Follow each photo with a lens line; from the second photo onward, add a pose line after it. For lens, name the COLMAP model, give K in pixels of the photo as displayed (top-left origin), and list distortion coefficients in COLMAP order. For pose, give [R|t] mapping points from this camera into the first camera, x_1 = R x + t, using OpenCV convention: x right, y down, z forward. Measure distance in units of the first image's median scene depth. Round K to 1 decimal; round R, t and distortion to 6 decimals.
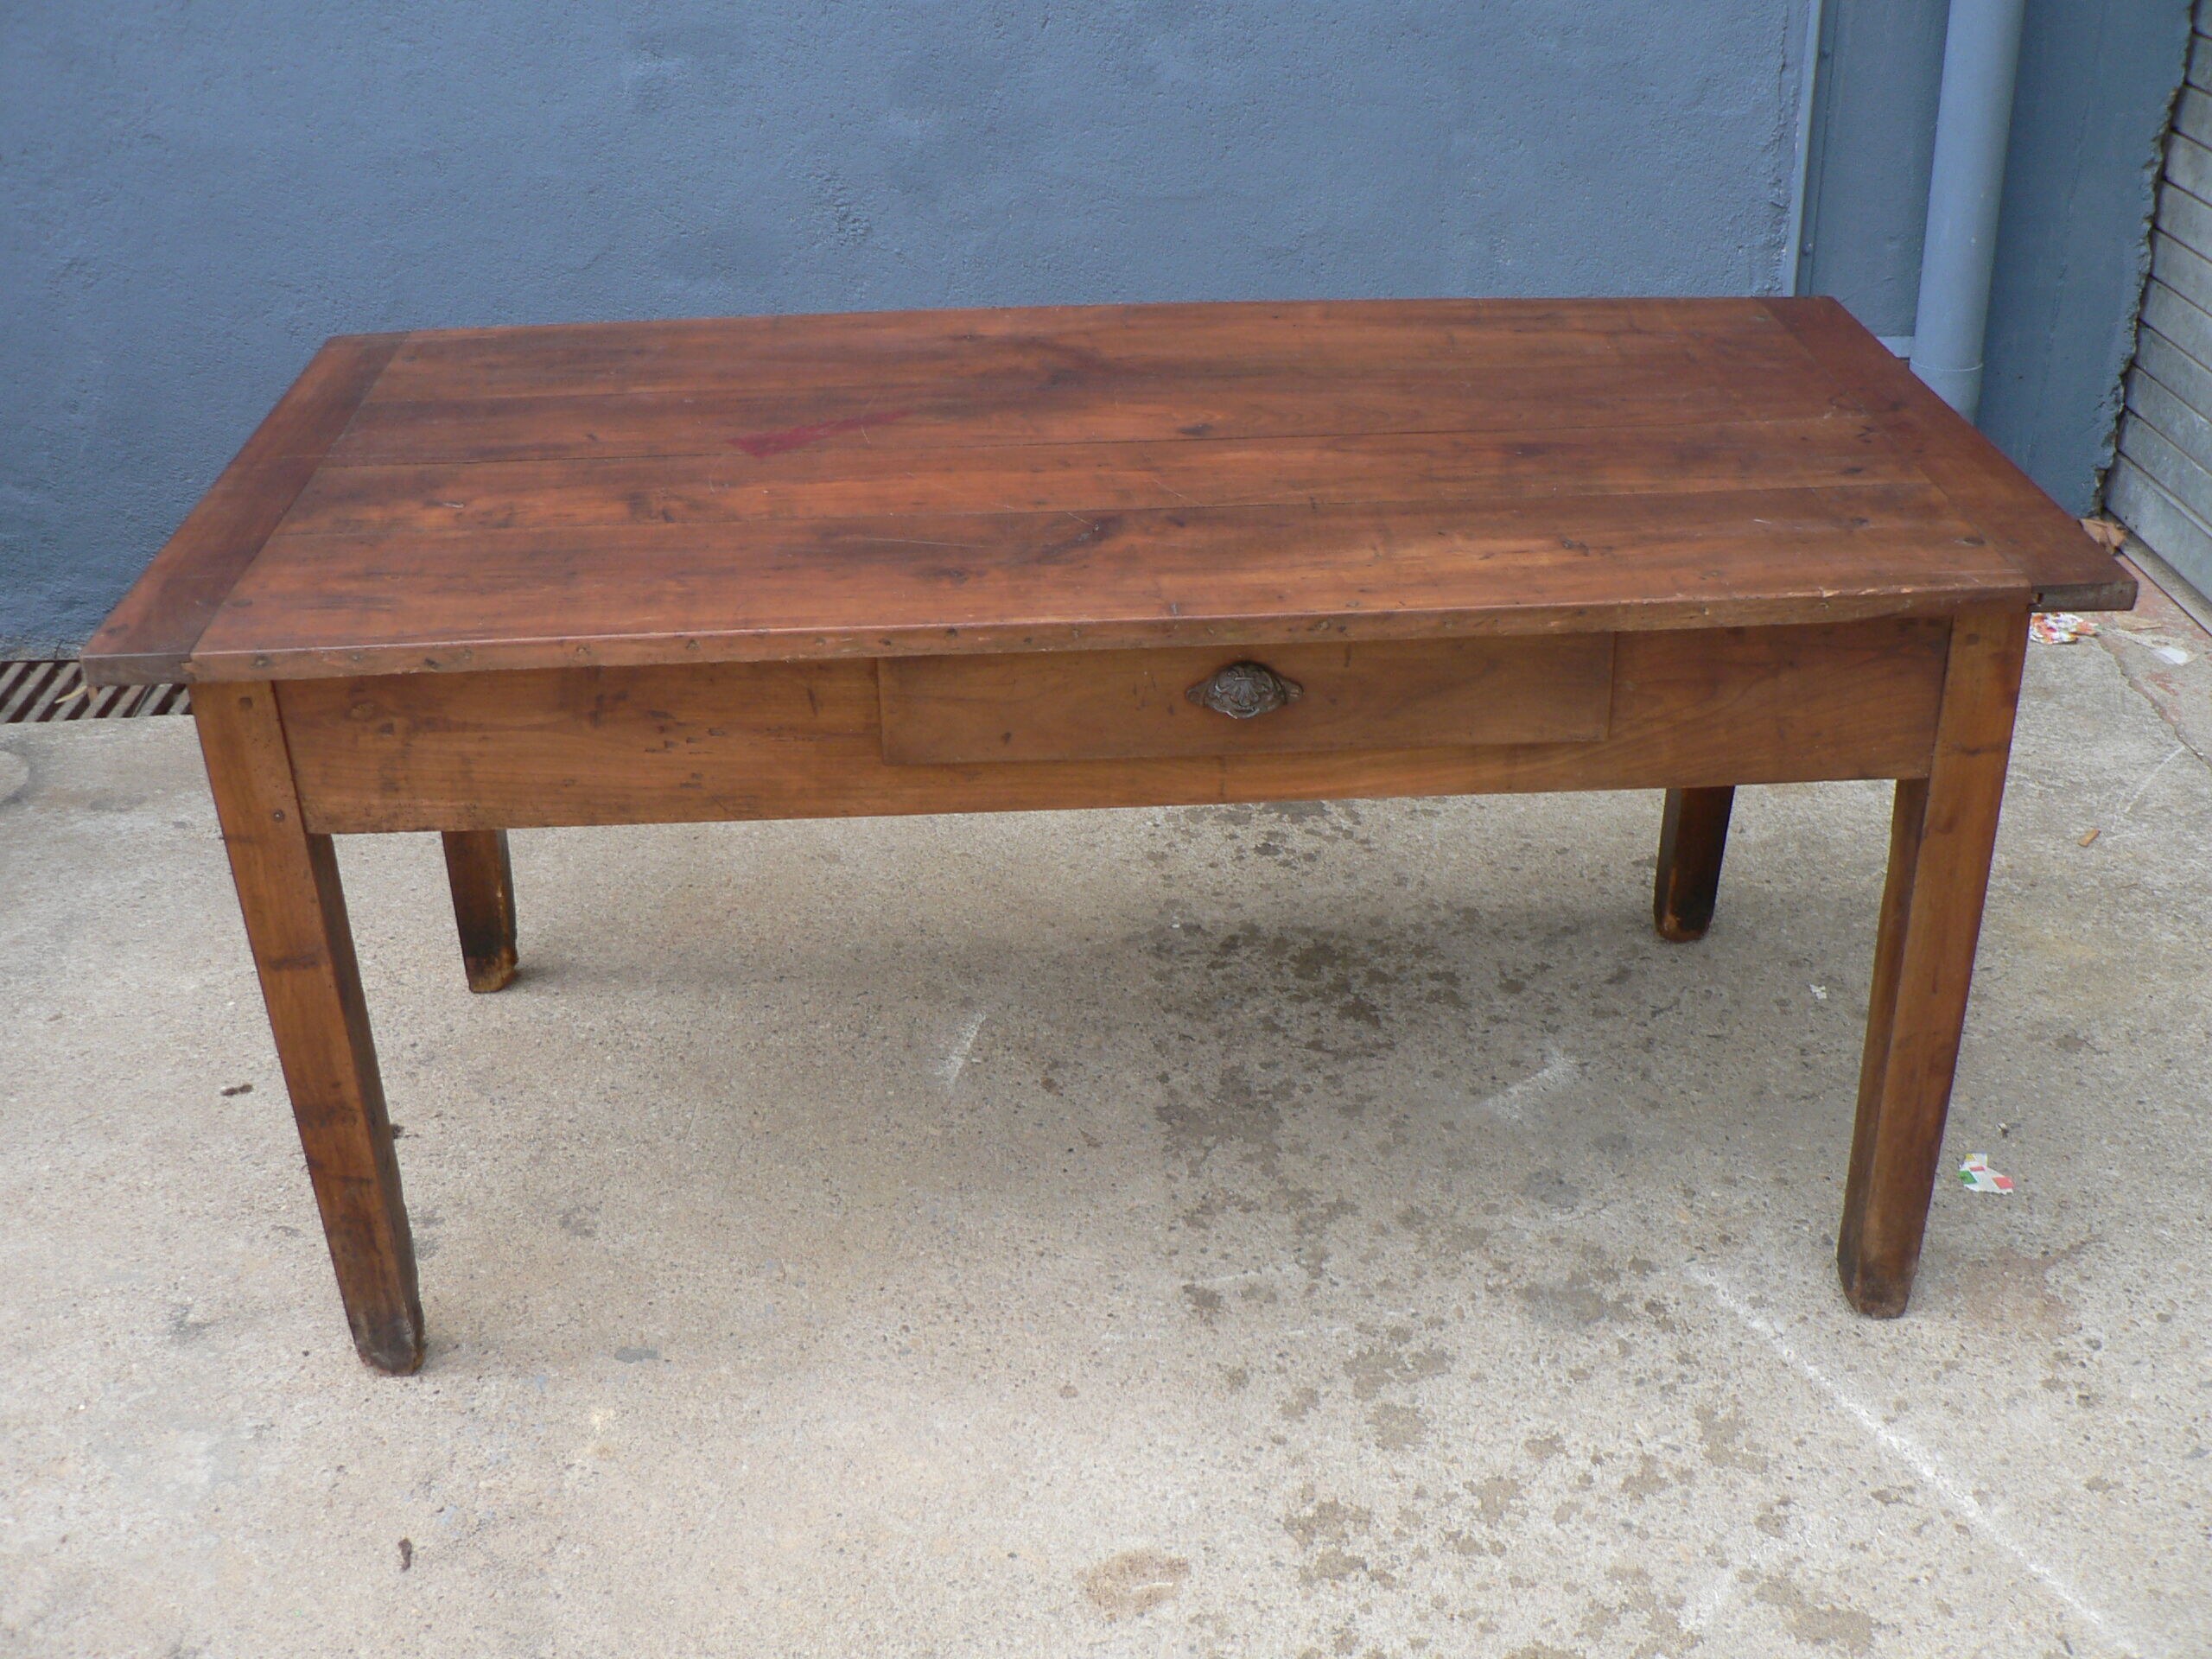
lens RADIAL K [[2415.6, 0, 1094.6], [0, 2415.6, 824.5], [0, 0, 1]] dist [-0.188750, 0.214272]
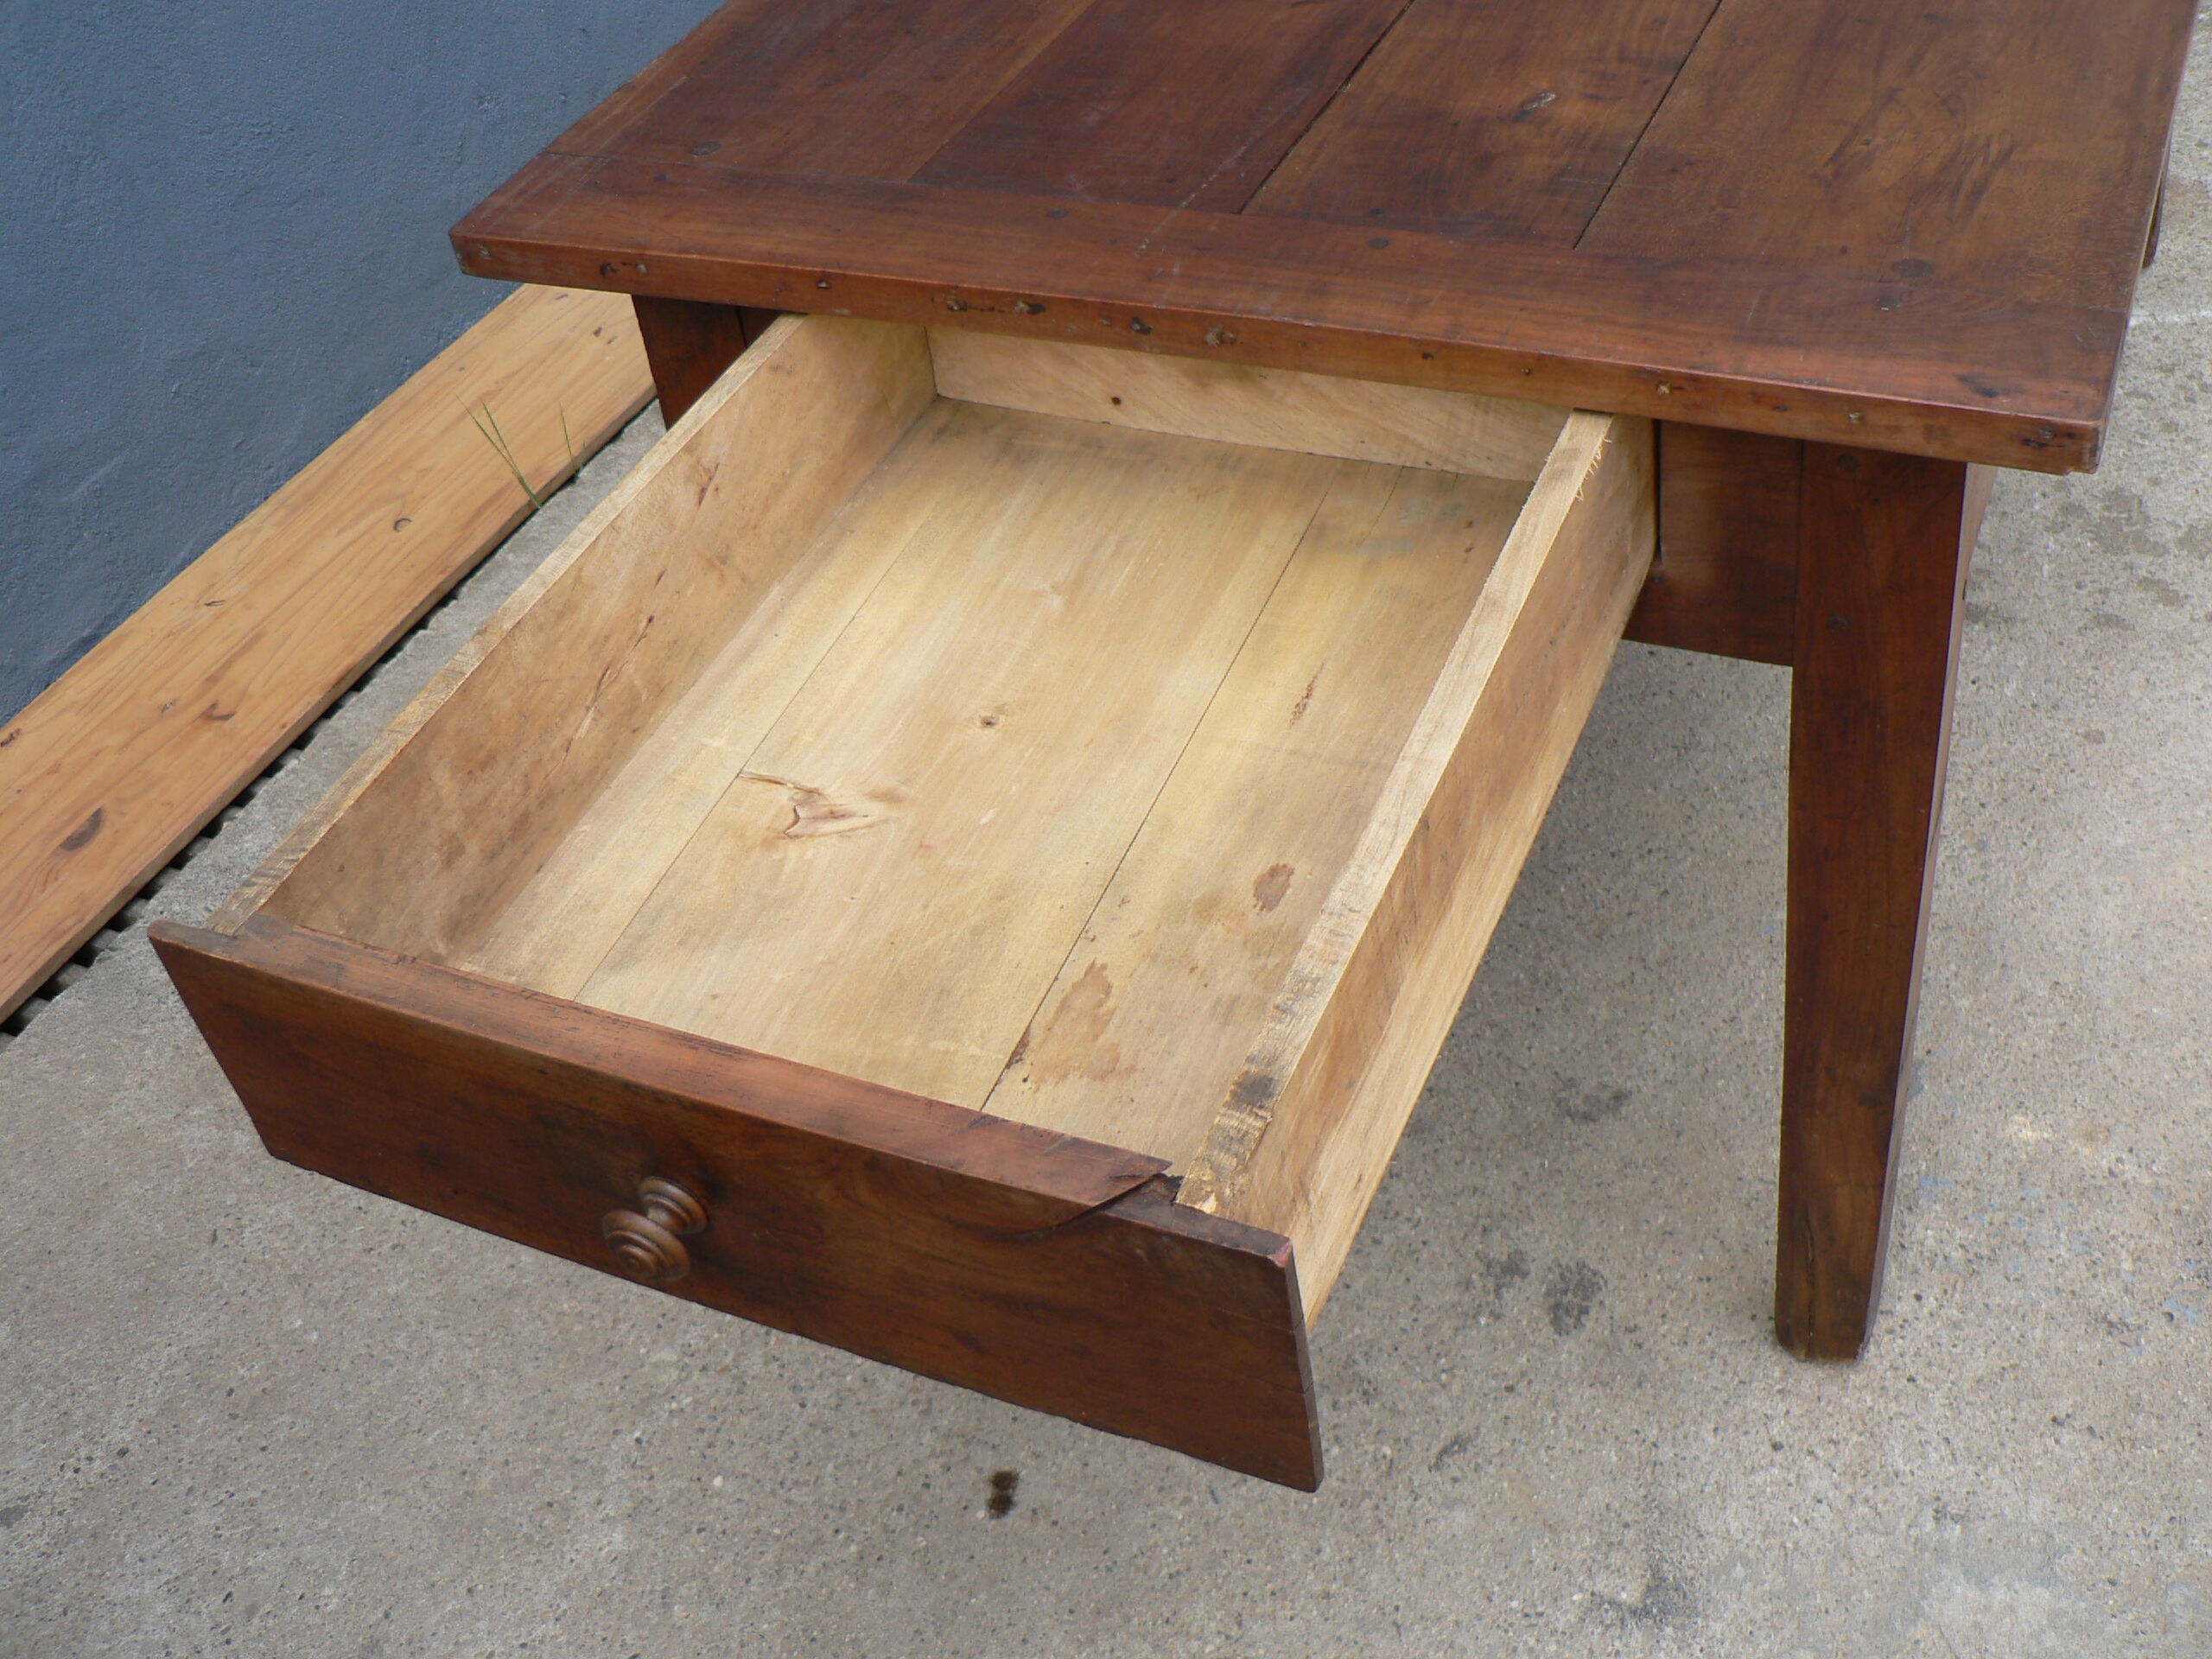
lens RADIAL K [[2423.6, 0, 1096.2], [0, 2423.6, 788.0], [0, 0, 1]] dist [-0.197162, 0.215683]
pose [[0.450358, -0.614627, 0.647619, -0.777162], [0.535729, 0.766281, 0.354694, -0.262829], [-0.714263, 0.187209, 0.674375, 0.703024]]
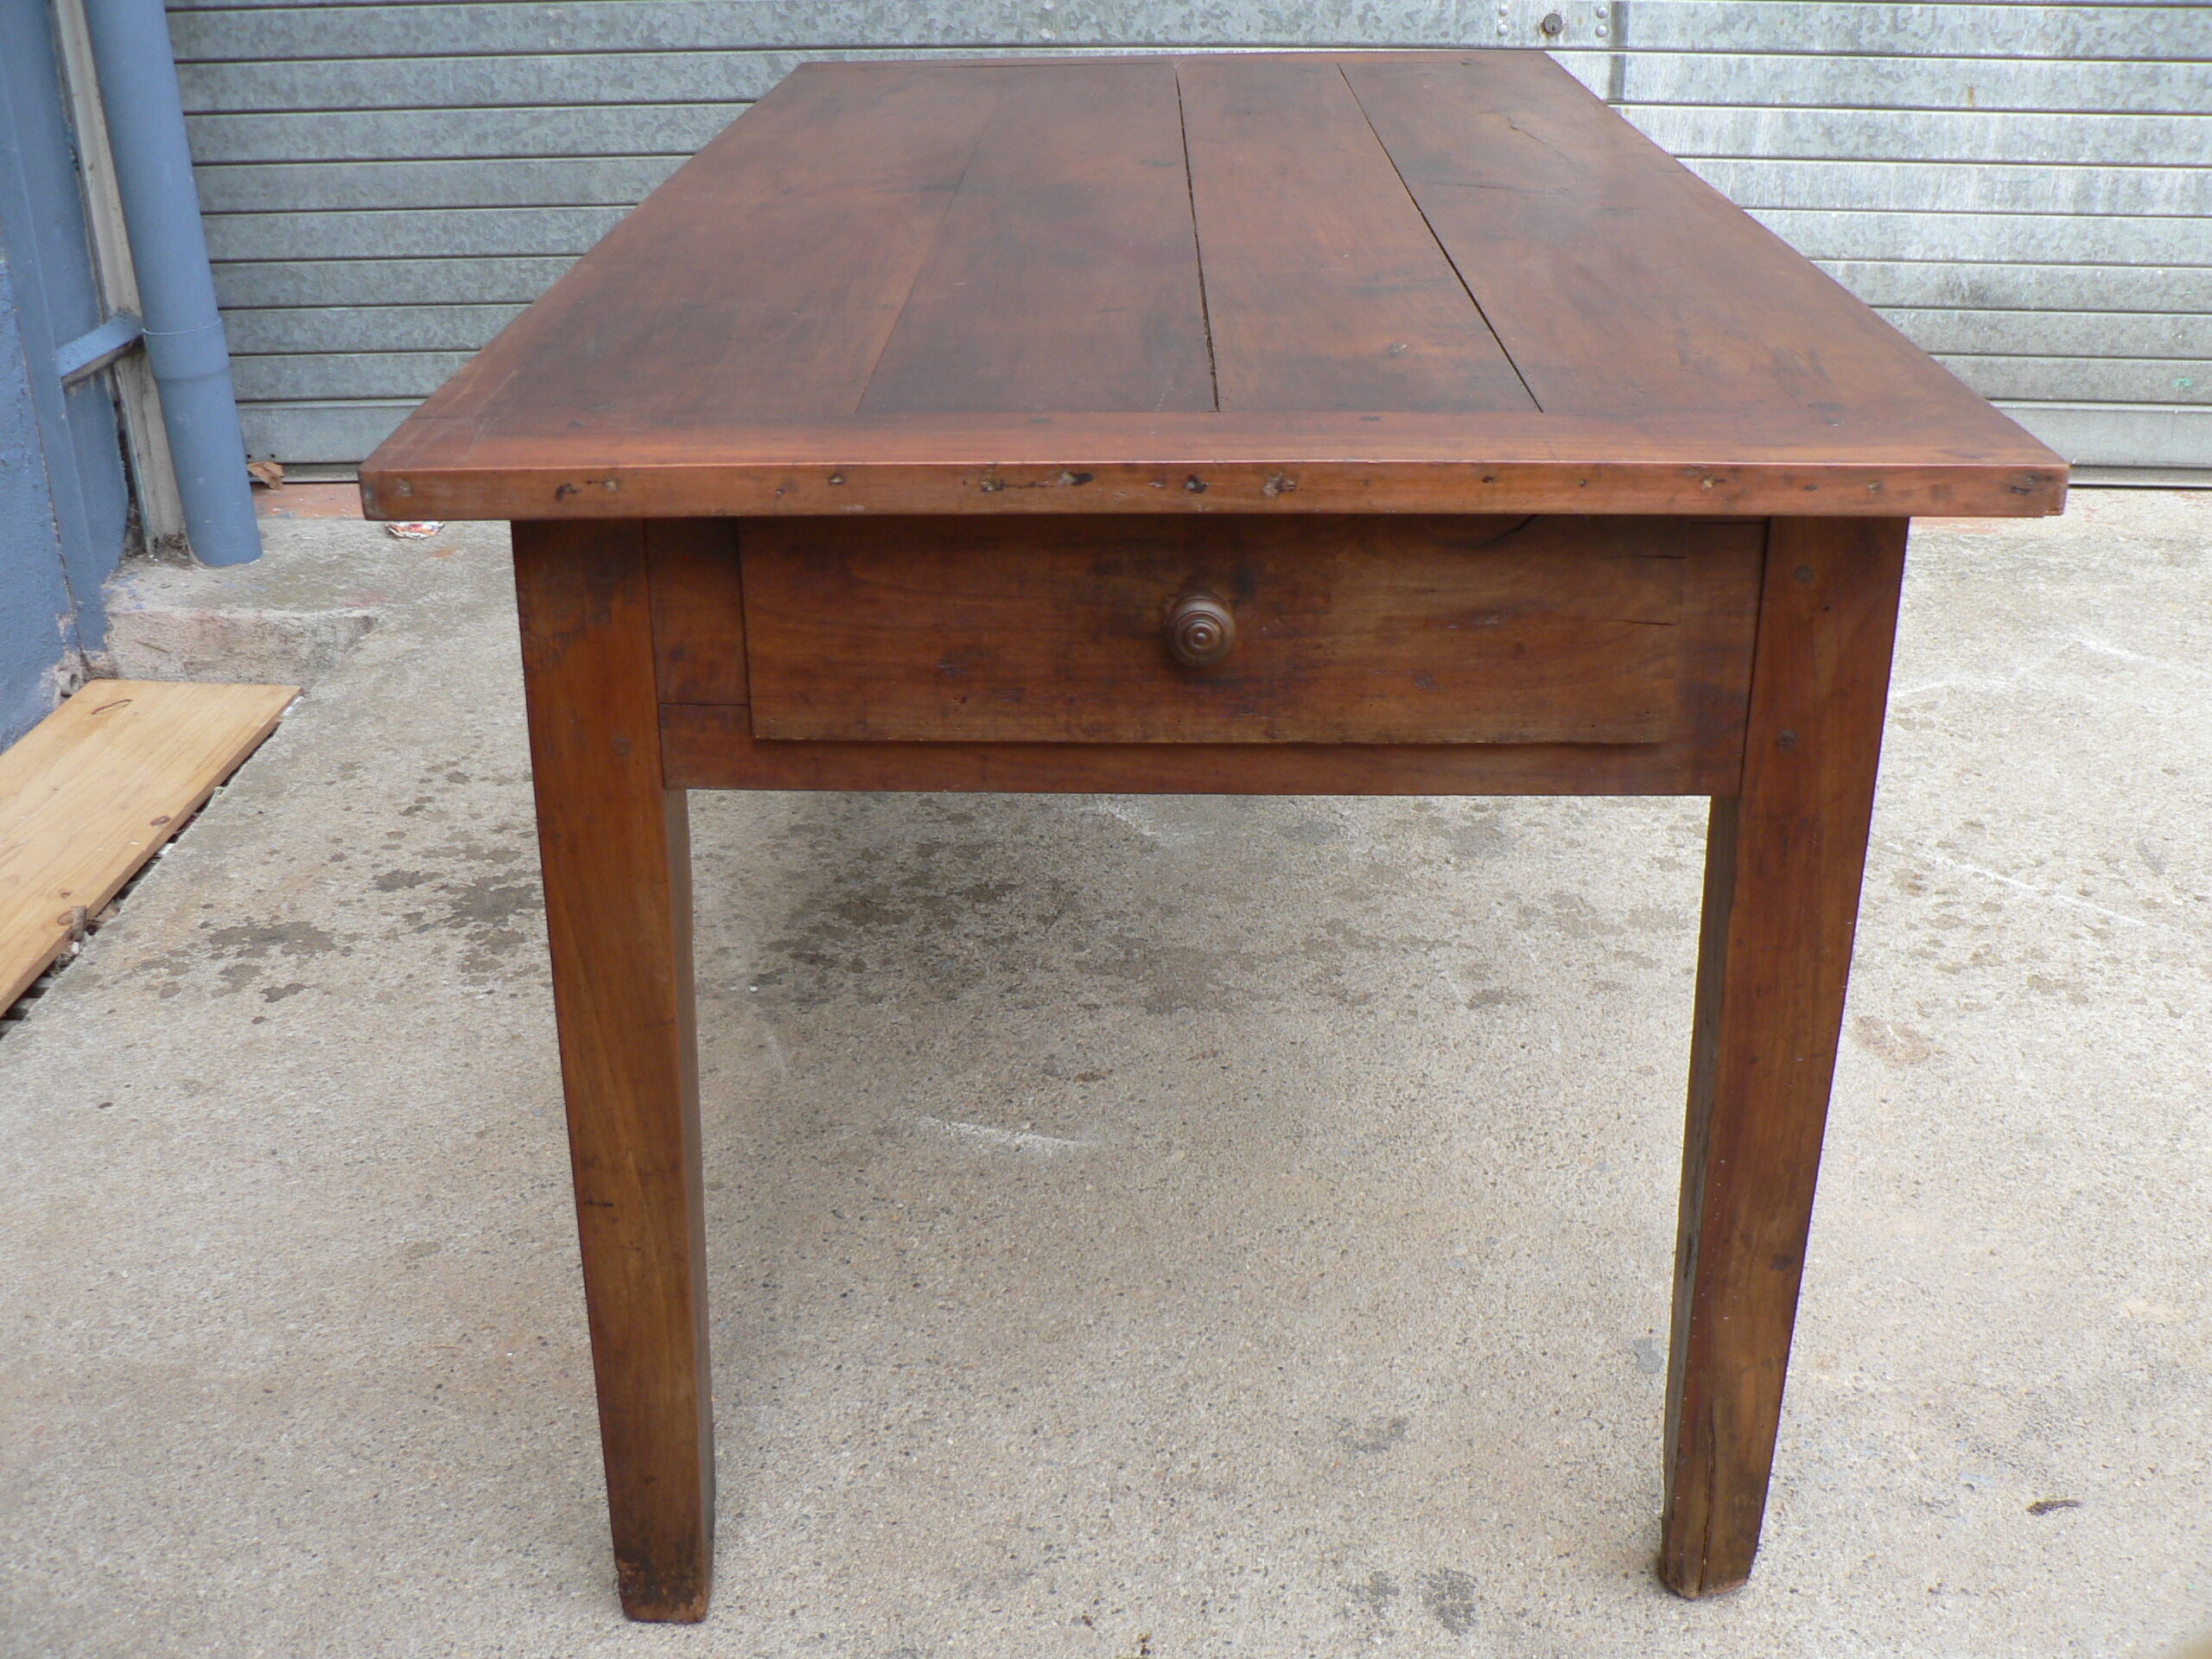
lens RADIAL K [[2418.4, 0, 1097.9], [0, 2418.4, 821.1], [0, 0, 1]] dist [-0.197169, 0.229415]
pose [[0.054969, -0.398052, 0.915714, -0.894223], [0.490758, 0.809453, 0.322402, -0.272166], [-0.869560, 0.431672, 0.239842, 0.948186]]
